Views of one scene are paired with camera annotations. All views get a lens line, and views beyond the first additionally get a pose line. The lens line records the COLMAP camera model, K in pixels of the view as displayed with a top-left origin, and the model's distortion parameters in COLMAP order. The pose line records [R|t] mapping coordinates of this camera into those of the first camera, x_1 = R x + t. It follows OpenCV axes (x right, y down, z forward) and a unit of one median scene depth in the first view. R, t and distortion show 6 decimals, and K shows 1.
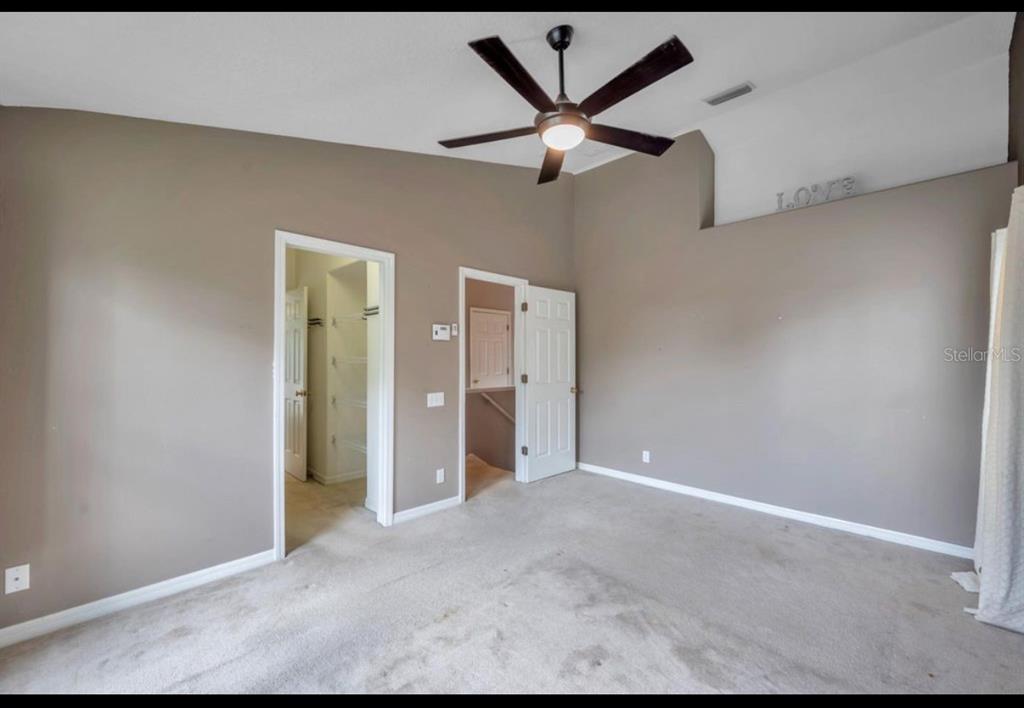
lens RADIAL K [[409.2, 0, 512.0], [0, 409.2, 354.0], [0, 0, 1]] dist [0.000349, 0.000140]
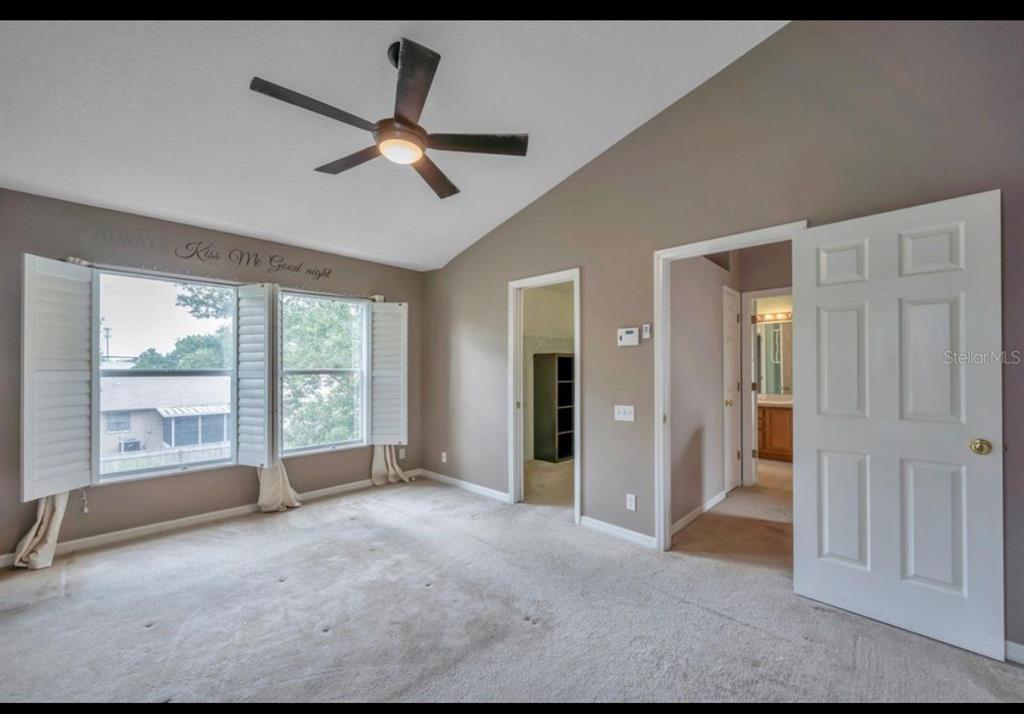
lens RADIAL K [[412.3, 0, 512.0], [0, 412.3, 357.0], [0, 0, 1]] dist [0.000669, 0.000131]
pose [[0.025115, -0.017190, -0.999537, 0.696636], [0.024188, 0.999570, -0.016583, -0.001436], [0.999392, -0.023760, 0.025520, 0.731837]]
